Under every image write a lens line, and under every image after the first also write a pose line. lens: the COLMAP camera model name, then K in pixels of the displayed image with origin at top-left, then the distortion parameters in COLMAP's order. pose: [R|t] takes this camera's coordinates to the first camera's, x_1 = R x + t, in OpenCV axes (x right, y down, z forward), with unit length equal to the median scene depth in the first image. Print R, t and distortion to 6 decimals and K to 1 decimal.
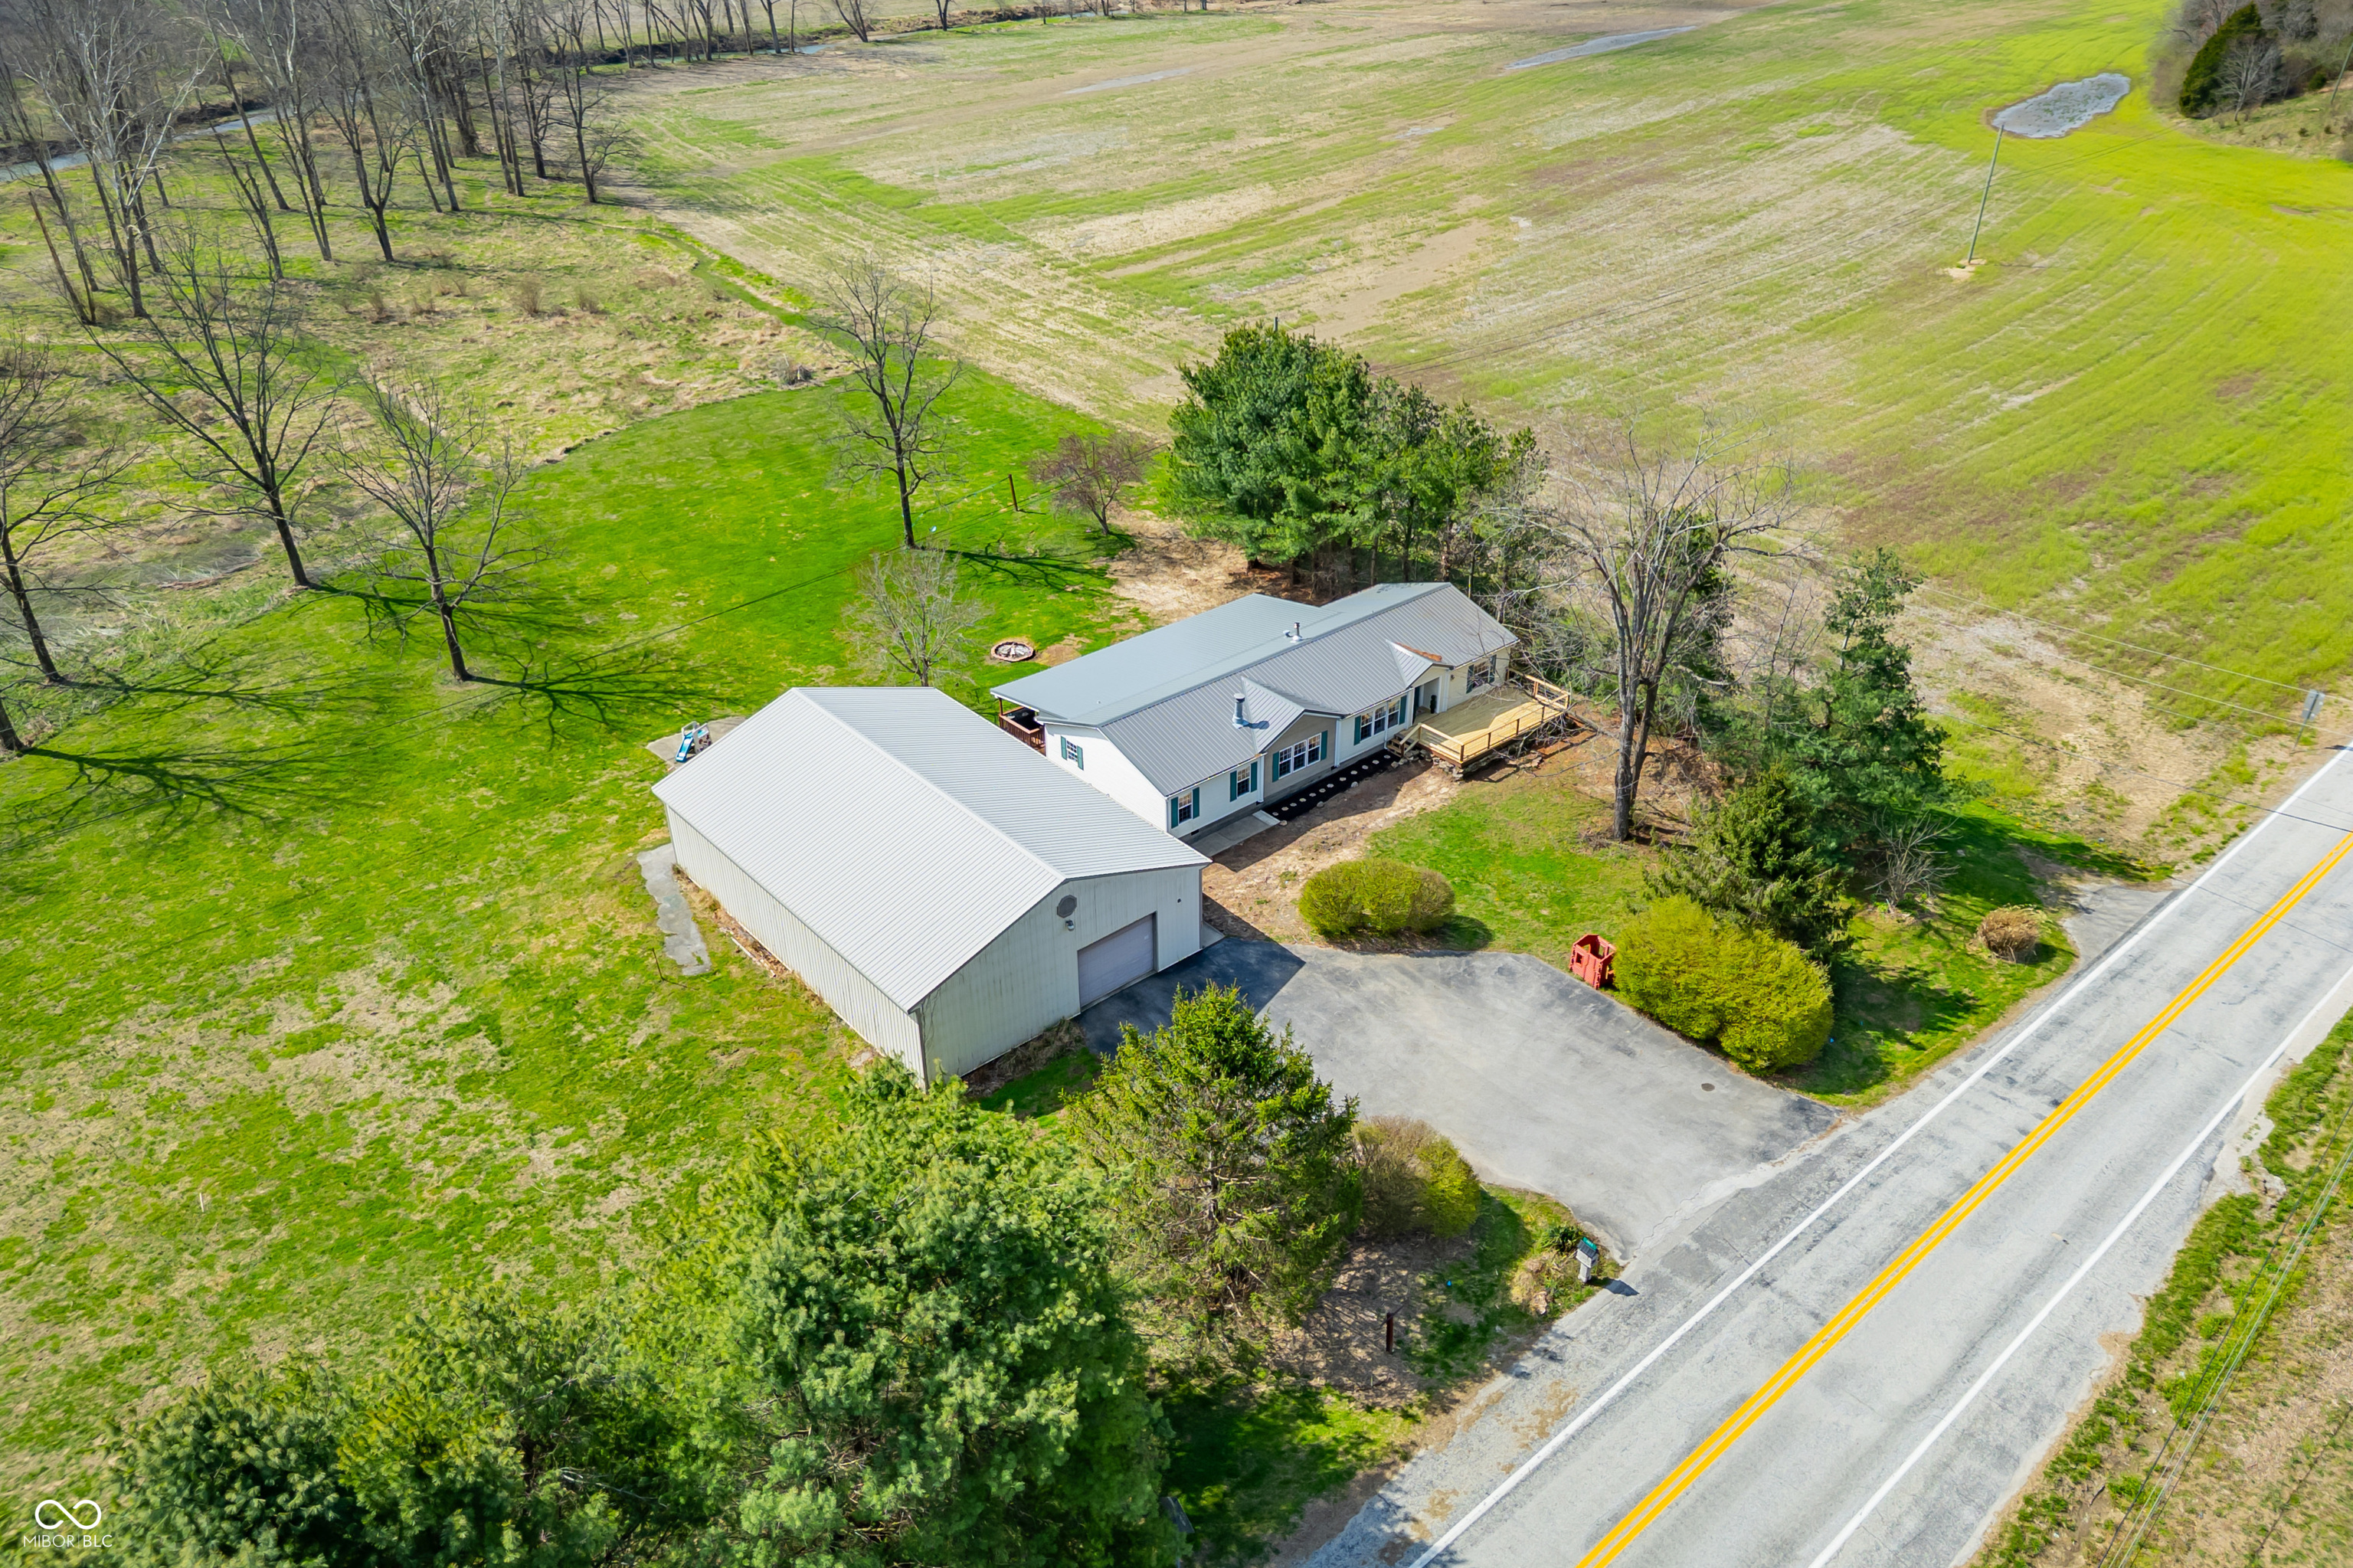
lens RADIAL K [[1652.3, 0, 1172.9], [0, 1652.3, 780.2], [0, 0, 1]] dist [0.064328, -0.064048]
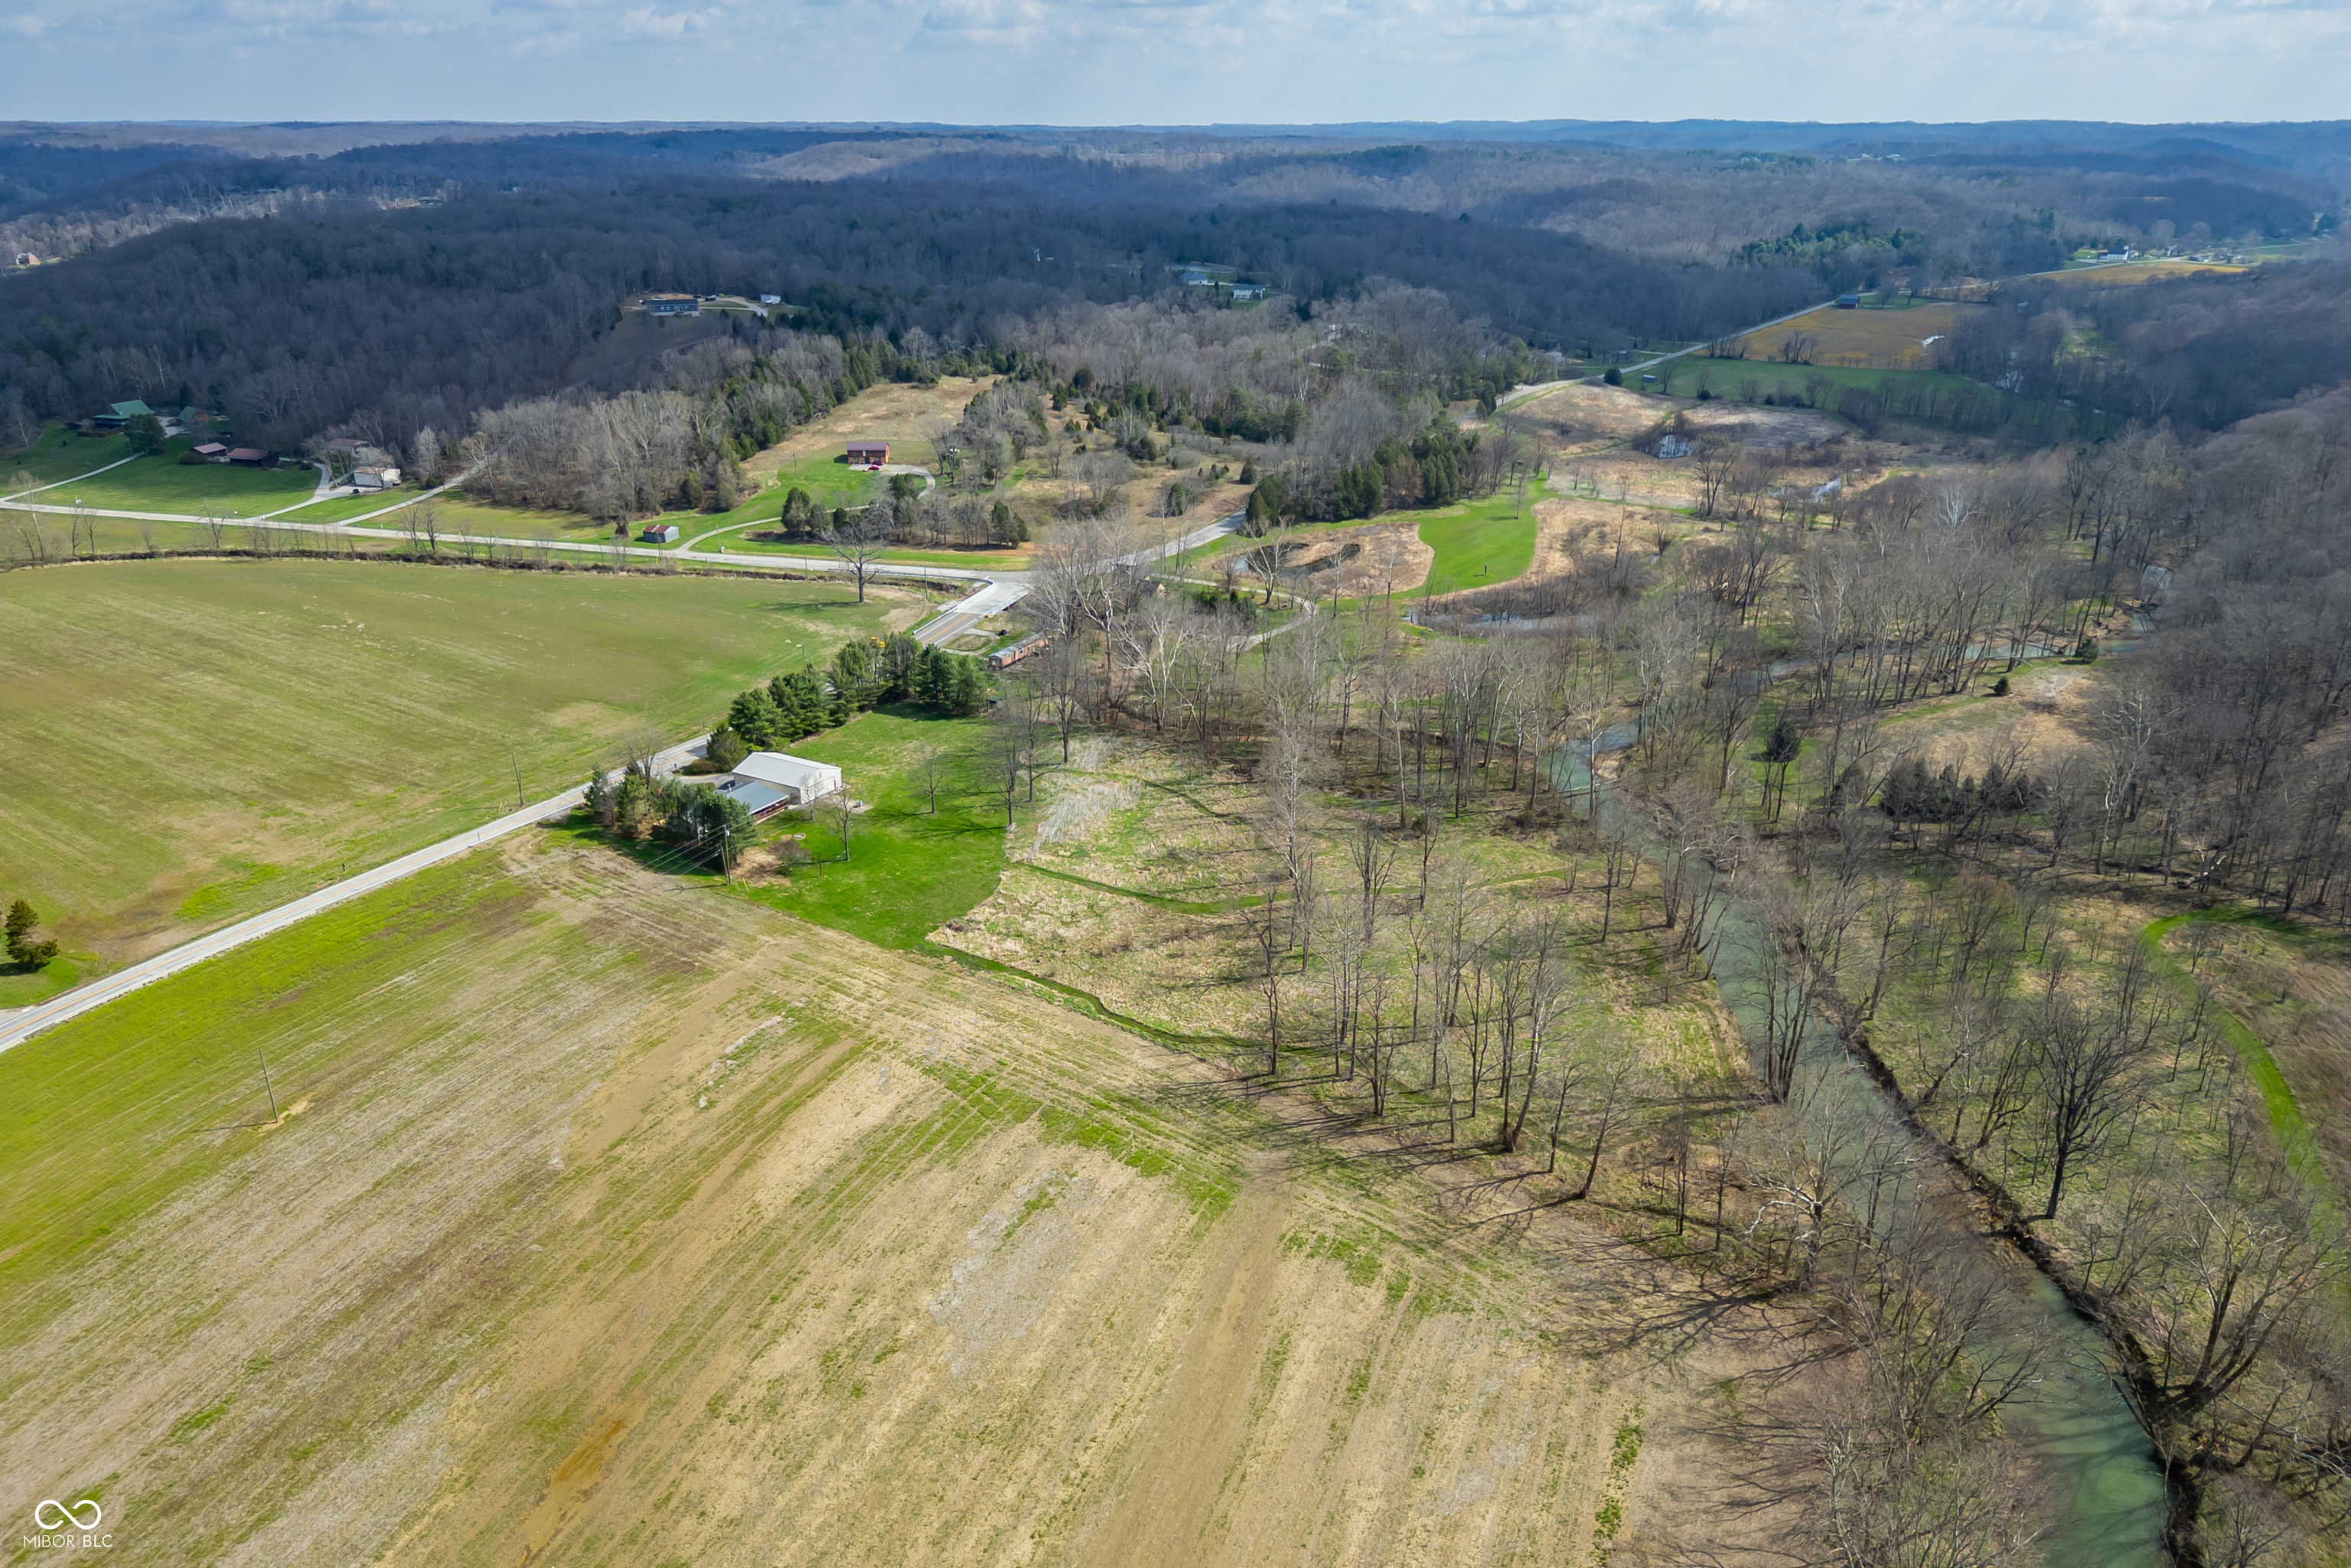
lens RADIAL K [[1637.6, 0, 1173.5], [0, 1637.6, 779.6], [0, 0, 1]] dist [0.101315, -0.116650]
pose [[-0.944917, 0.131604, -0.299687, 0.256427], [-0.156438, 0.622668, 0.766689, -3.979863], [0.287505, 0.771339, -0.567782, 4.104796]]
